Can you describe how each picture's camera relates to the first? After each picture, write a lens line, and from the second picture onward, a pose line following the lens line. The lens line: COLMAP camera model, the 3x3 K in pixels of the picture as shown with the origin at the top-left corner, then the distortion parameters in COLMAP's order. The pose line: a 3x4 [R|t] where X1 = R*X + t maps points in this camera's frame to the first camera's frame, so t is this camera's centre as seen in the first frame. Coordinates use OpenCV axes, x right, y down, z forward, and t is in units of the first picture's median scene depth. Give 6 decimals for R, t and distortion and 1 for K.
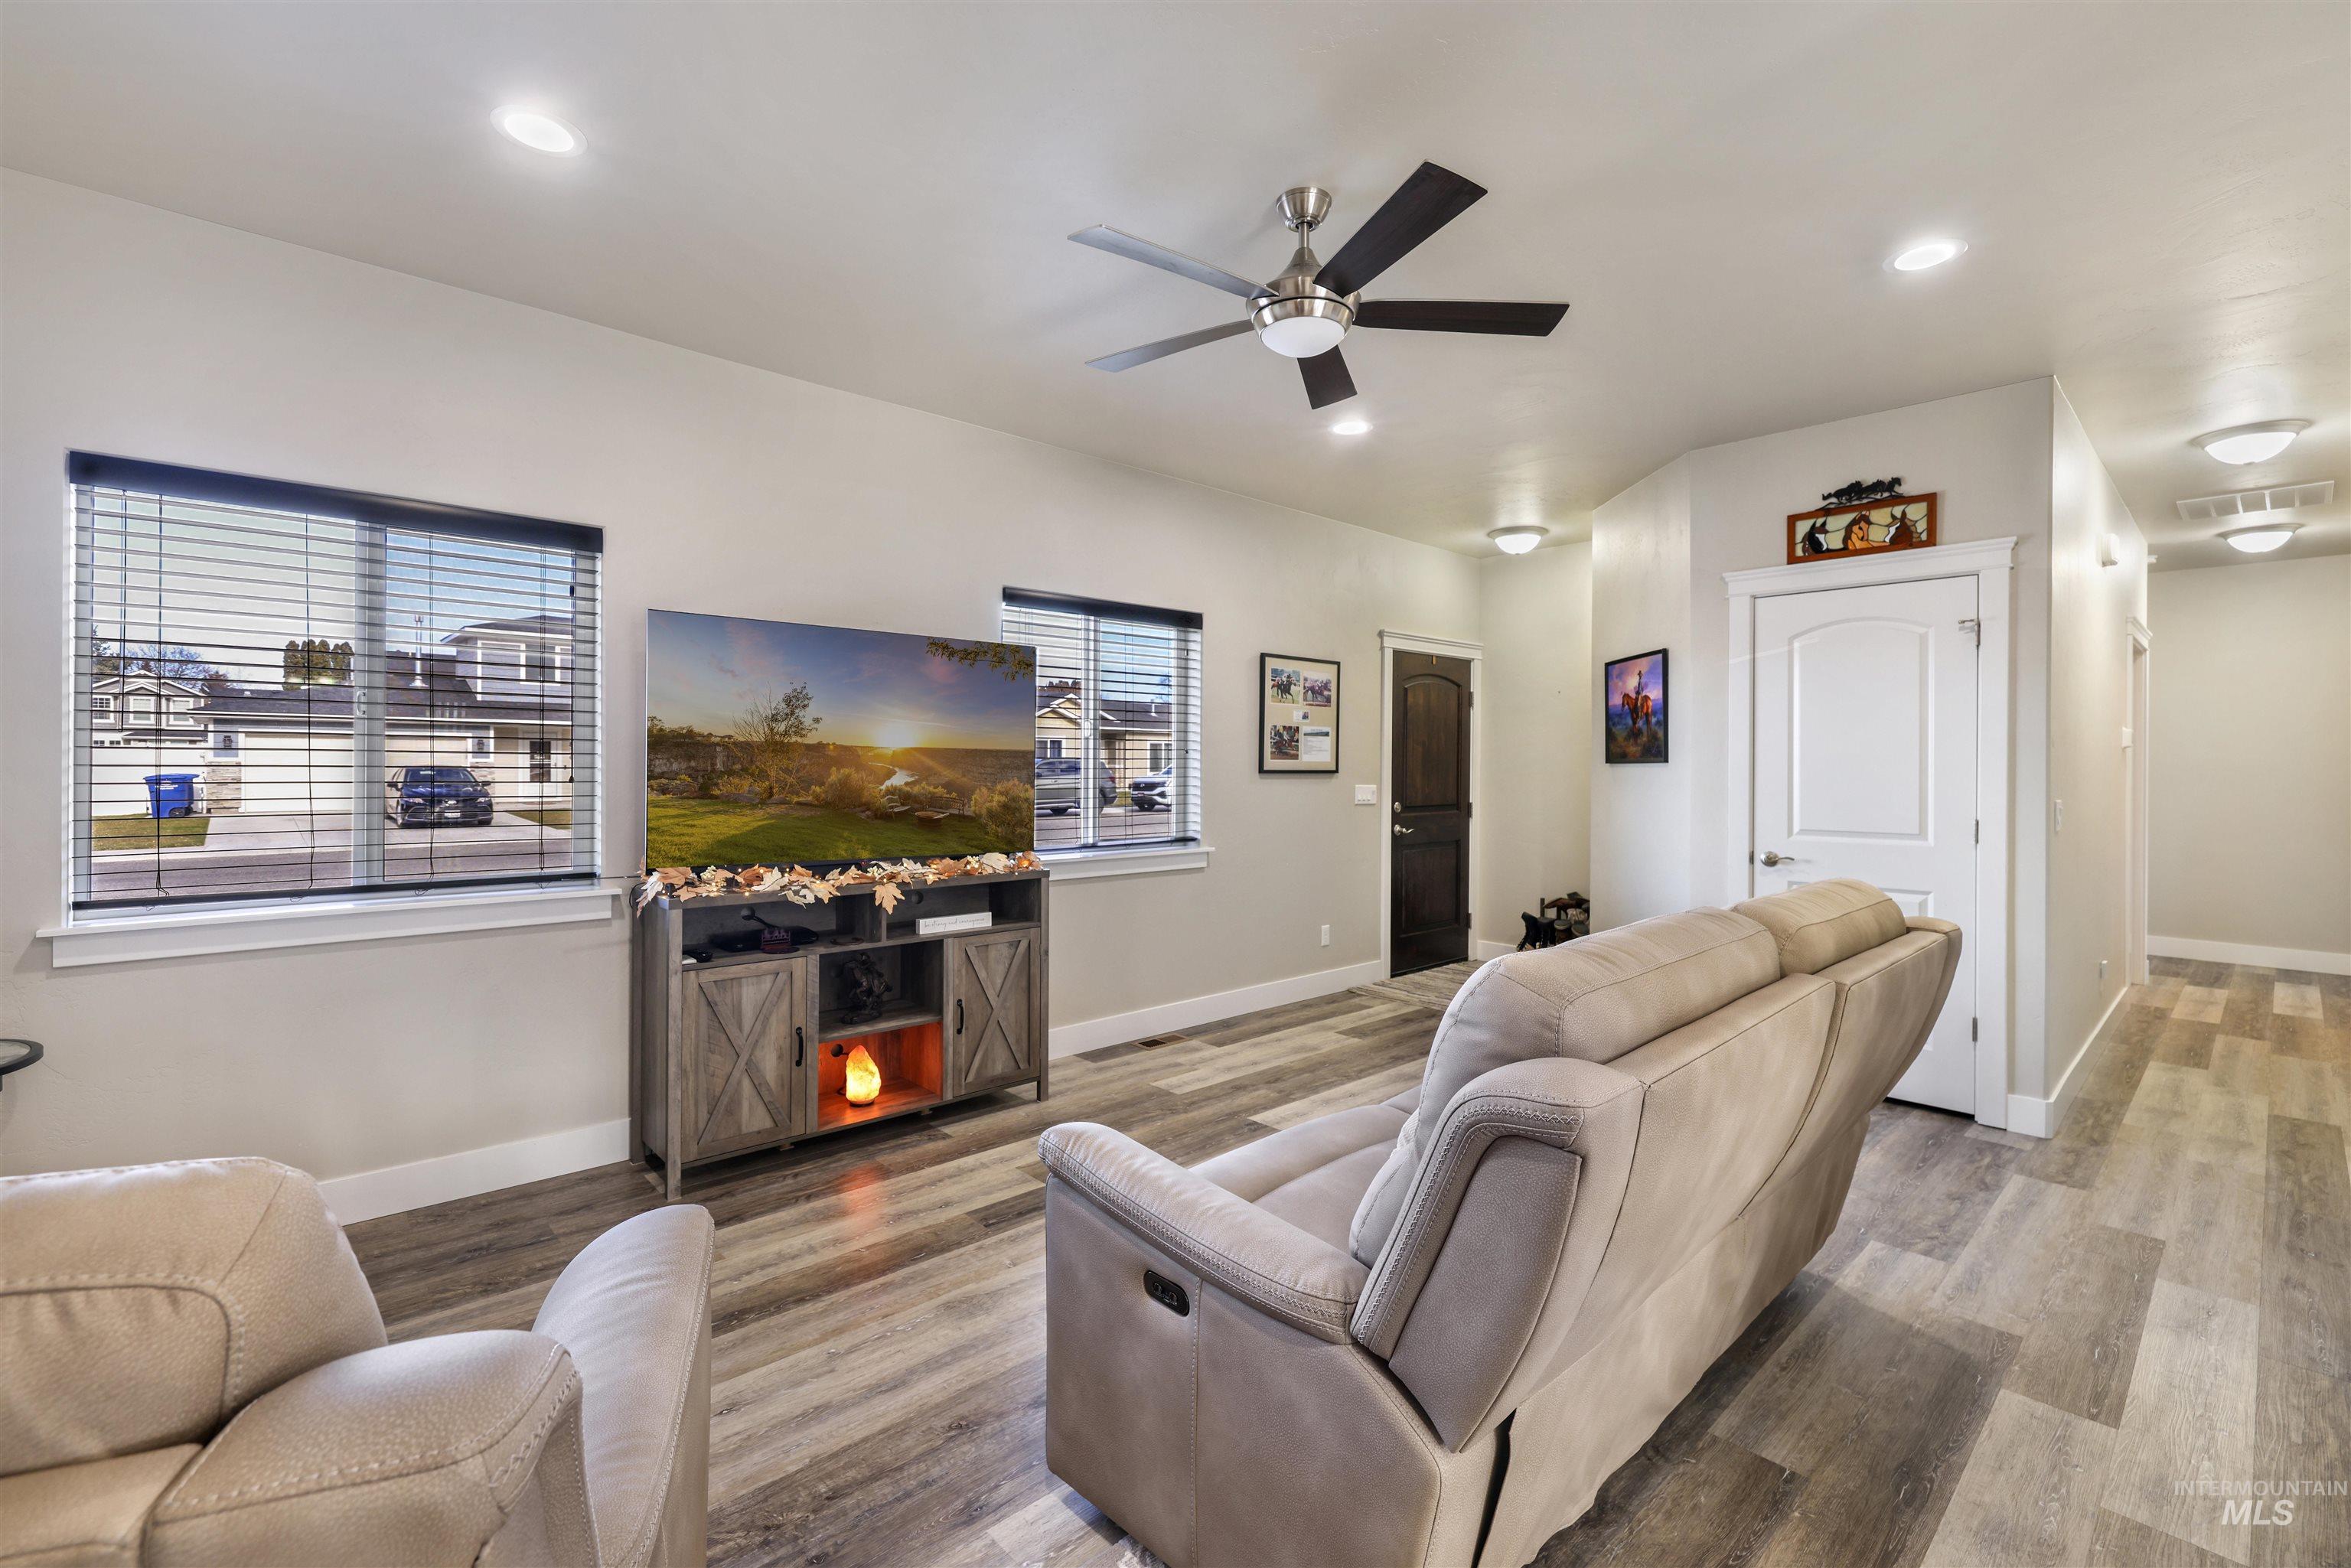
lens RADIAL K [[1014.3, 0, 1158.4], [0, 1014.3, 766.5], [0, 0, 1]] dist [0.000378, 0.000126]
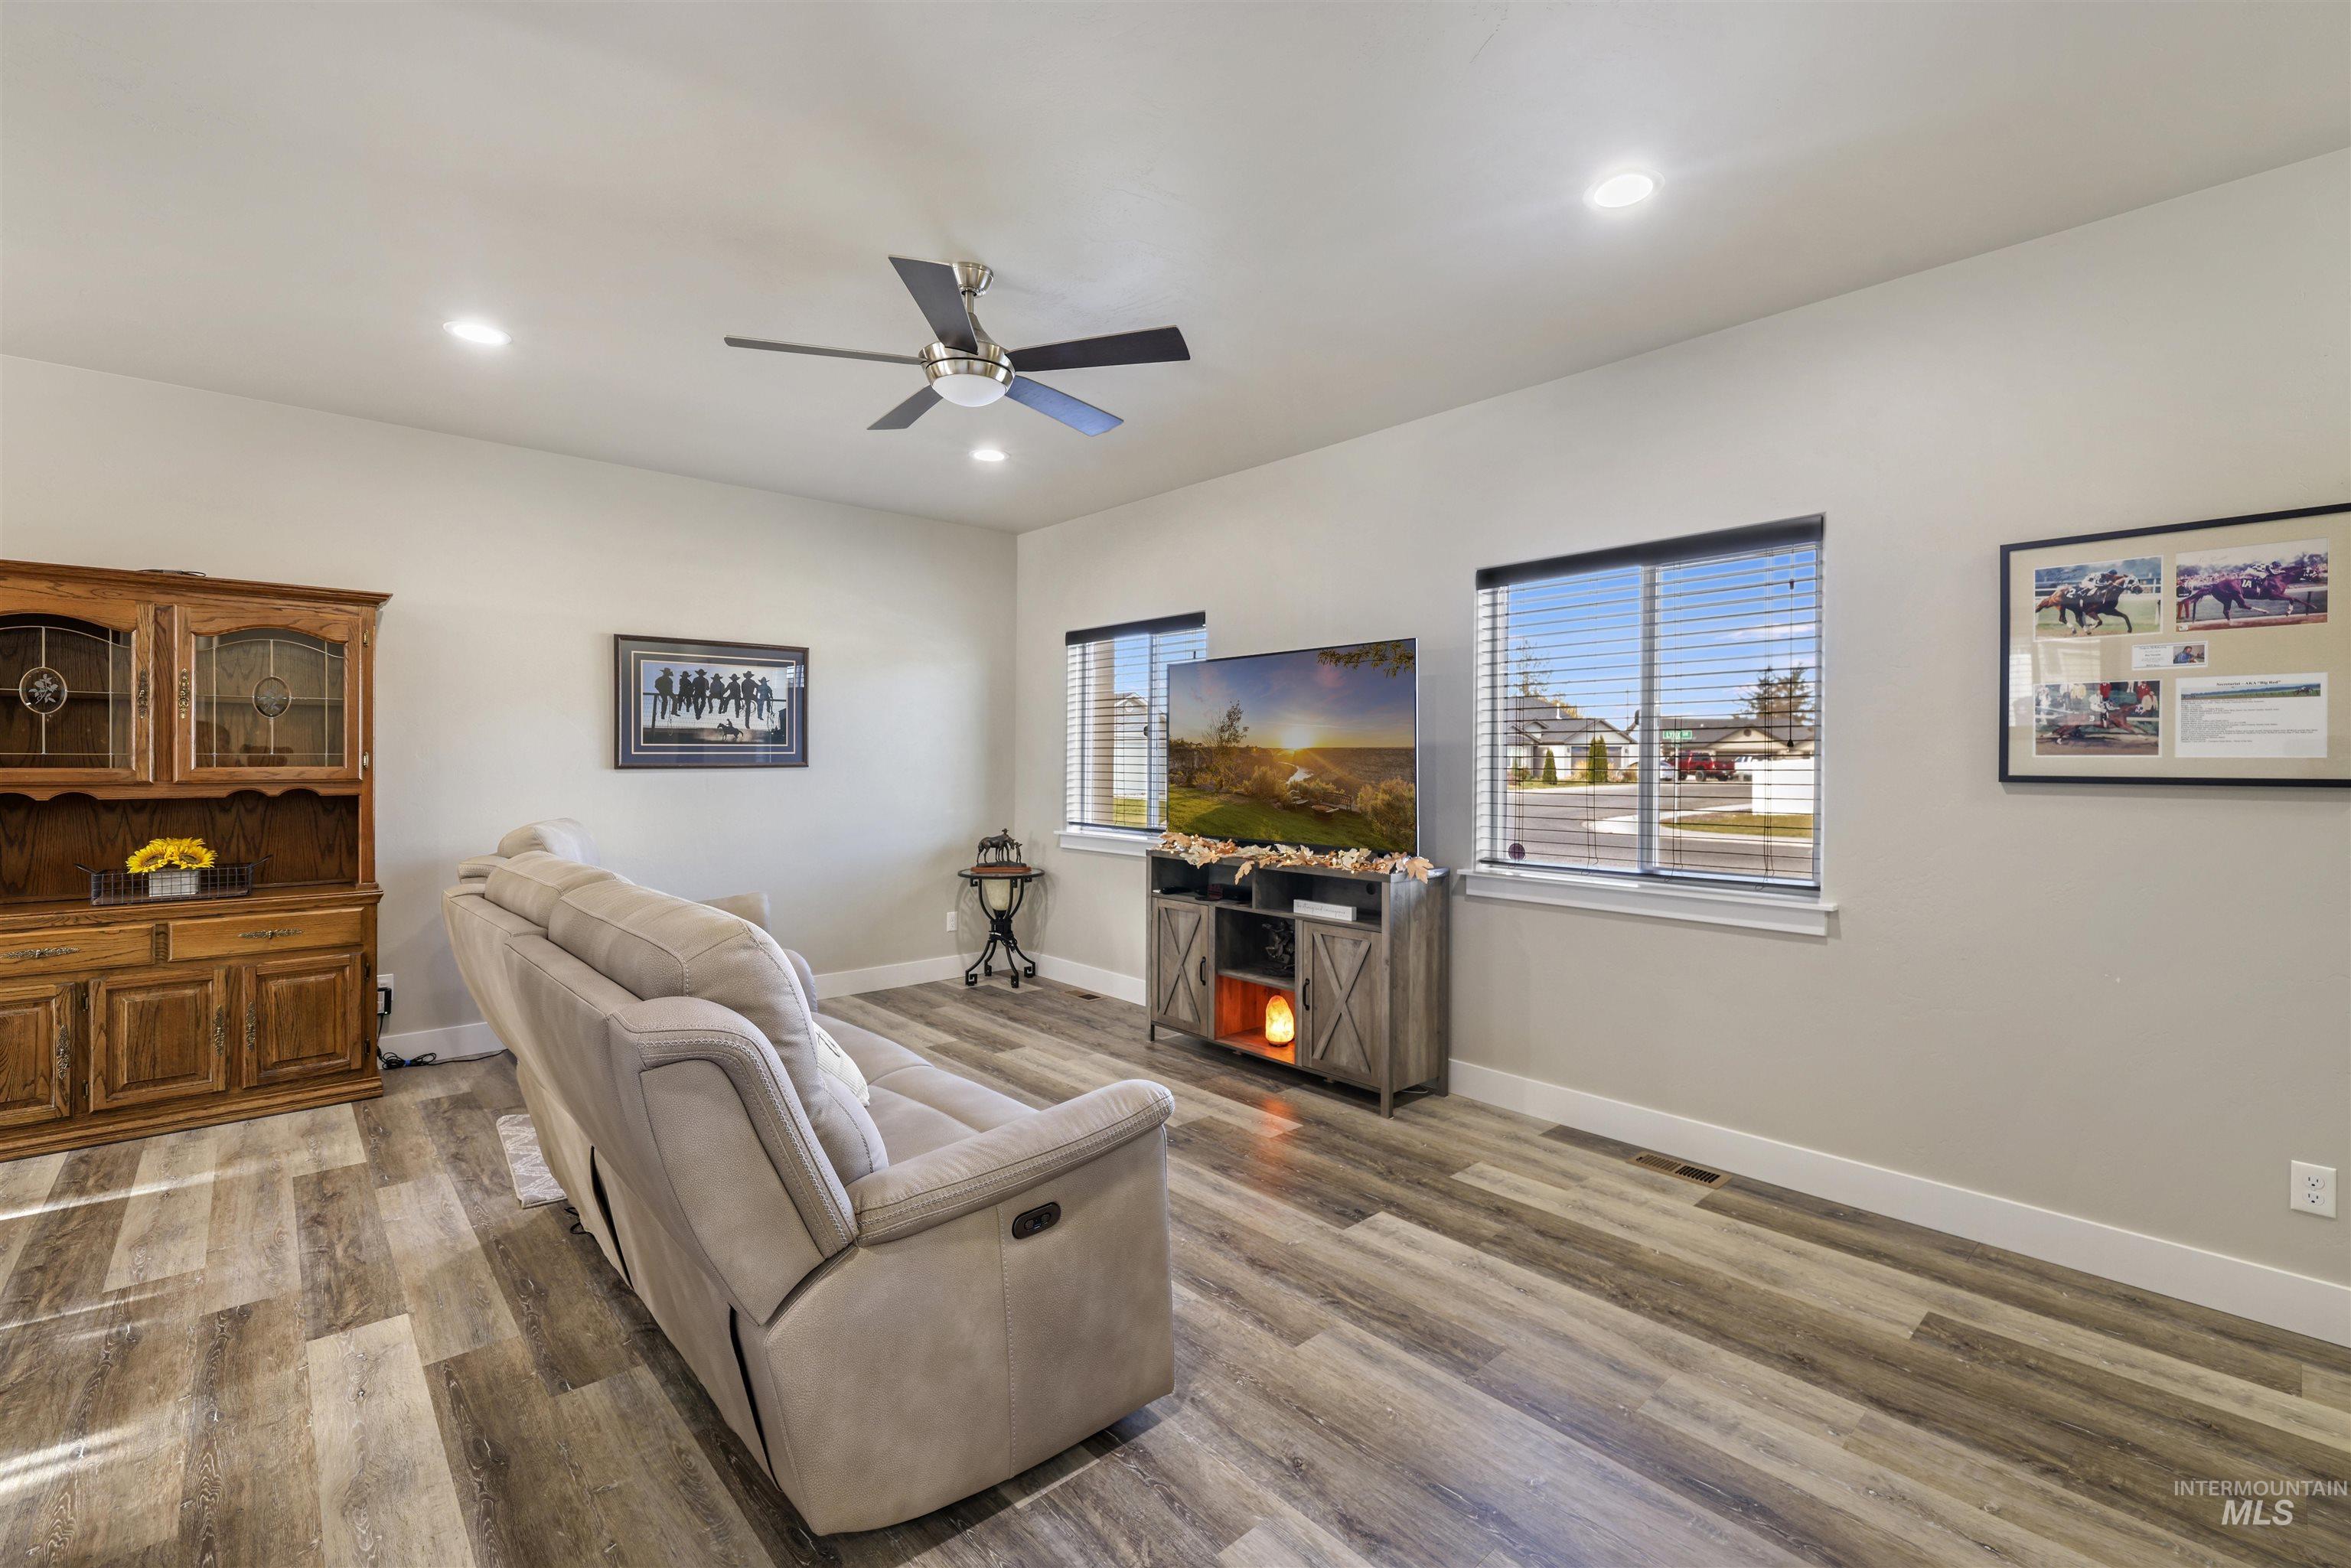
lens RADIAL K [[1014.3, 0, 1170.7], [0, 1014.3, 753.8], [0, 0, 1]] dist [0.000378, 0.000126]
pose [[-0.002947, -0.012494, -0.999918, 0.882611], [-0.006704, 0.999900, -0.012474, 0.002770], [0.999973, 0.006667, -0.003031, 0.840426]]
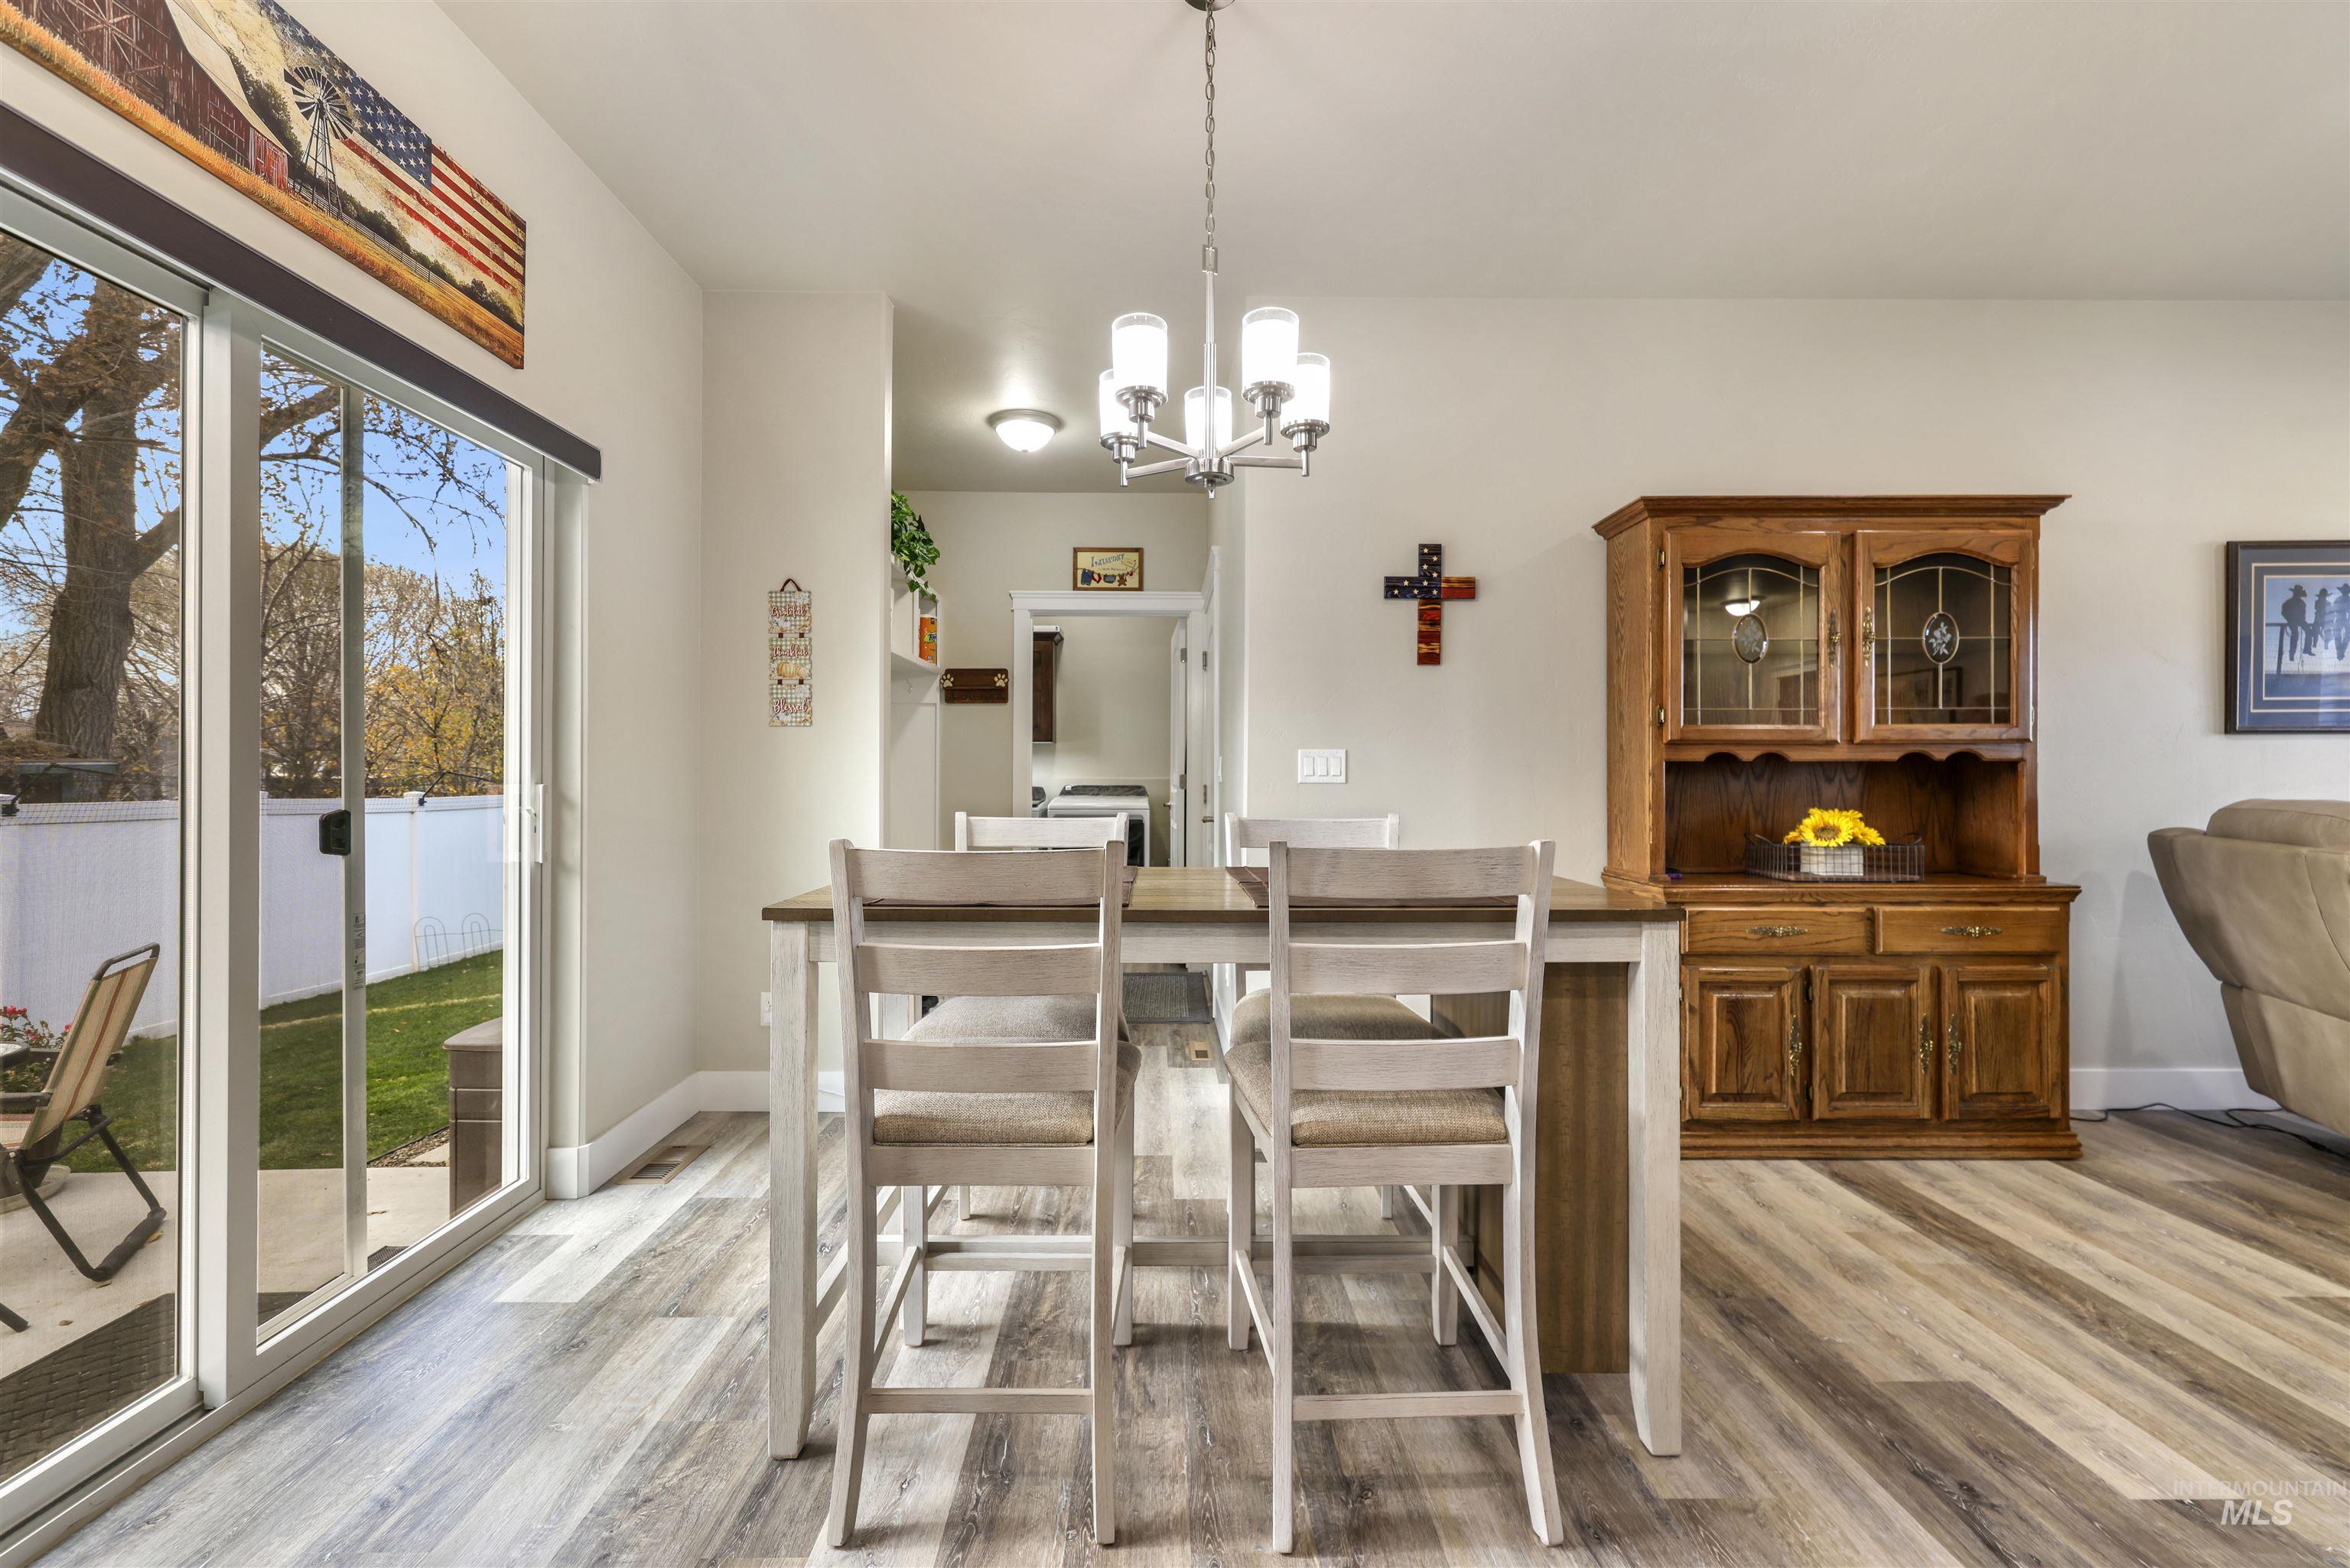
lens RADIAL K [[1008.3, 0, 1159.8], [0, 1008.3, 768.8], [0, 0, 1]] dist [0.007069, -0.001546]
pose [[-0.659519, -0.007164, -0.751654, 0.902900], [-0.007986, 0.999965, -0.002523, 0.052473], [0.751645, 0.004339, -0.659553, 0.004004]]
